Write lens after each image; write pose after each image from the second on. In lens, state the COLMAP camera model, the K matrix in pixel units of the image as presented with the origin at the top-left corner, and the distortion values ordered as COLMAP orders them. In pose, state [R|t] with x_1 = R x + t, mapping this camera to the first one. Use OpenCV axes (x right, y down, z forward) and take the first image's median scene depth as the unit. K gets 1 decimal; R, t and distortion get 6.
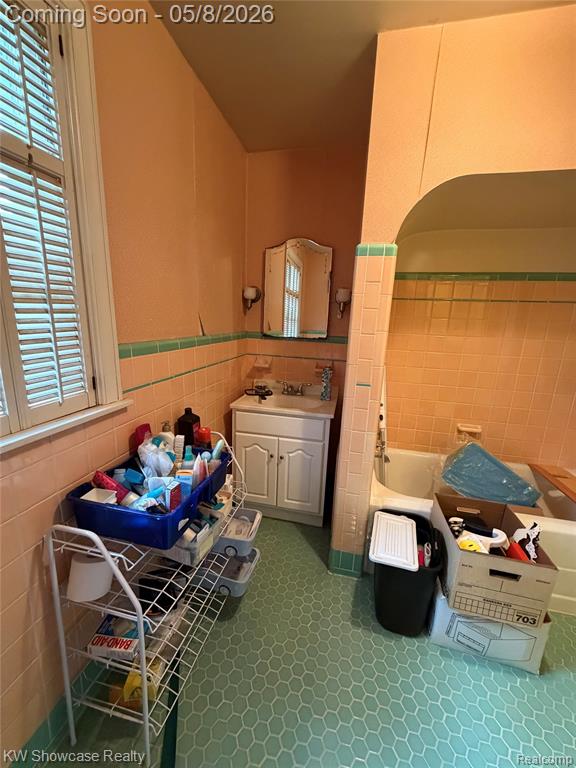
lens RADIAL K [[308.8, 0, 290.4], [0, 308.8, 384.1], [0, 0, 1]] dist [0.001294, -0.000250]
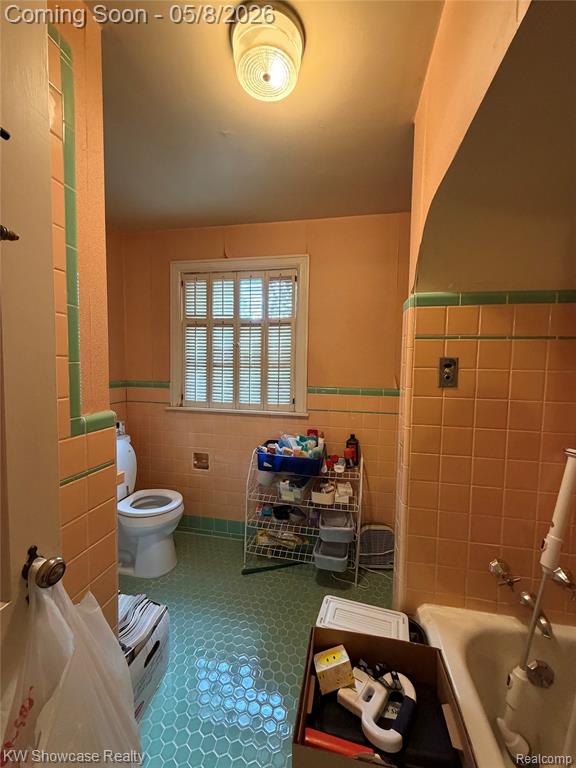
lens RADIAL K [[308.8, 0, 289.4], [0, 308.8, 384.1], [0, 0, 1]] dist [0.001294, -0.000250]
pose [[0.020417, 0.015082, -0.999678, 1.509188], [-0.231661, 0.972746, 0.009944, -0.130513], [0.972582, 0.231383, 0.023355, 0.805370]]
